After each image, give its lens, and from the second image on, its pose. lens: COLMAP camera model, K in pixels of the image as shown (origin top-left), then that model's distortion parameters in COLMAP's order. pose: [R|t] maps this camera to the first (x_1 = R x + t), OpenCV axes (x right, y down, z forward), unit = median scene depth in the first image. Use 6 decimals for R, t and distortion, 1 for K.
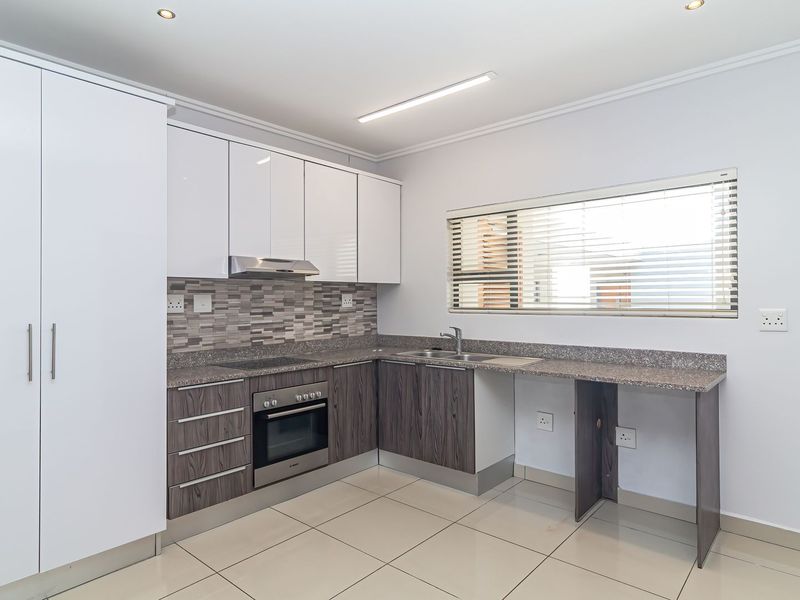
lens RADIAL K [[488.6, 0, 400.5], [0, 488.6, 296.6], [0, 0, 1]] dist [0.001091, 0.000788]
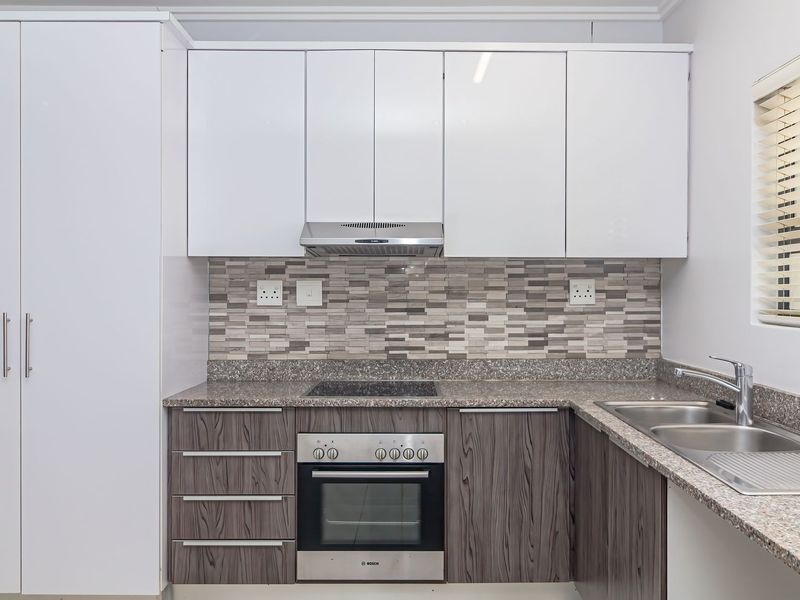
lens RADIAL K [[638.4, 0, 402.8], [0, 638.4, 294.7], [0, 0, 1]] dist [-0.004168, 0.005534]
pose [[0.660736, 0.013951, -0.750488, 0.361184], [-0.003368, 0.999872, 0.015621, 0.001401], [0.750611, -0.007794, 0.660699, 0.471024]]
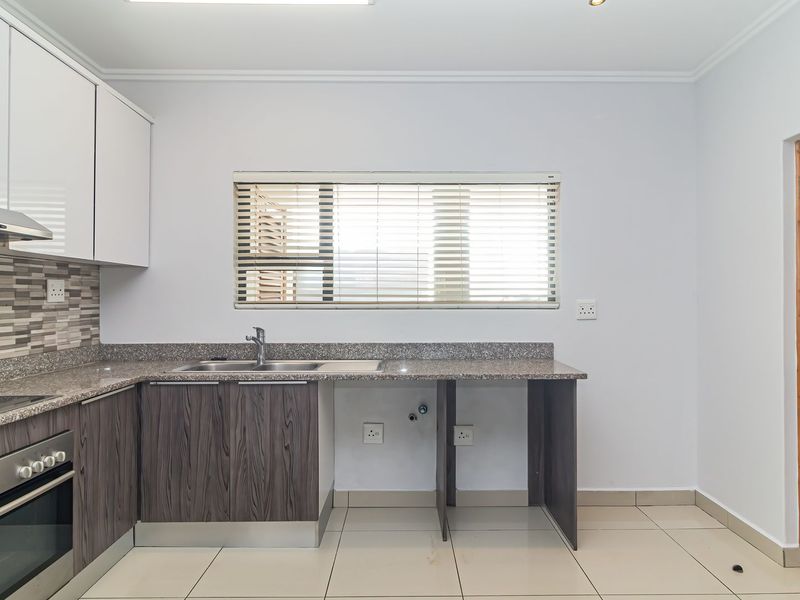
lens RADIAL K [[488.6, 0, 404.8], [0, 488.6, 297.3], [0, 0, 1]] dist [0.001091, 0.000788]
pose [[0.746205, 0.007983, 0.665669, -0.235205], [-0.007164, 0.999966, -0.003962, 0.019431], [-0.665678, -0.001812, 0.746237, 0.320750]]
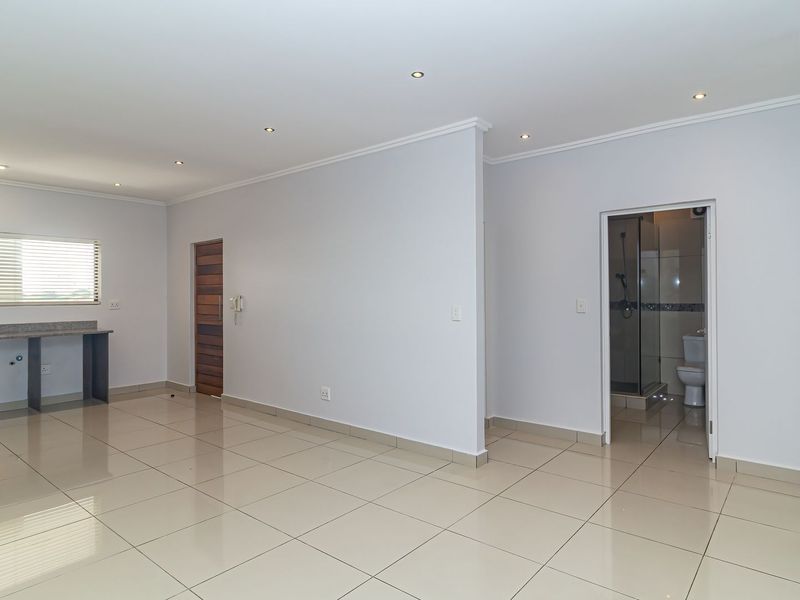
lens RADIAL K [[488.6, 0, 403.7], [0, 488.6, 296.4], [0, 0, 1]] dist [0.001091, 0.000788]
pose [[-0.024016, 0.009273, 0.999669, -1.288885], [-0.002406, 0.999954, -0.009334, 0.017889], [-0.999709, -0.002630, -0.023993, -0.294899]]
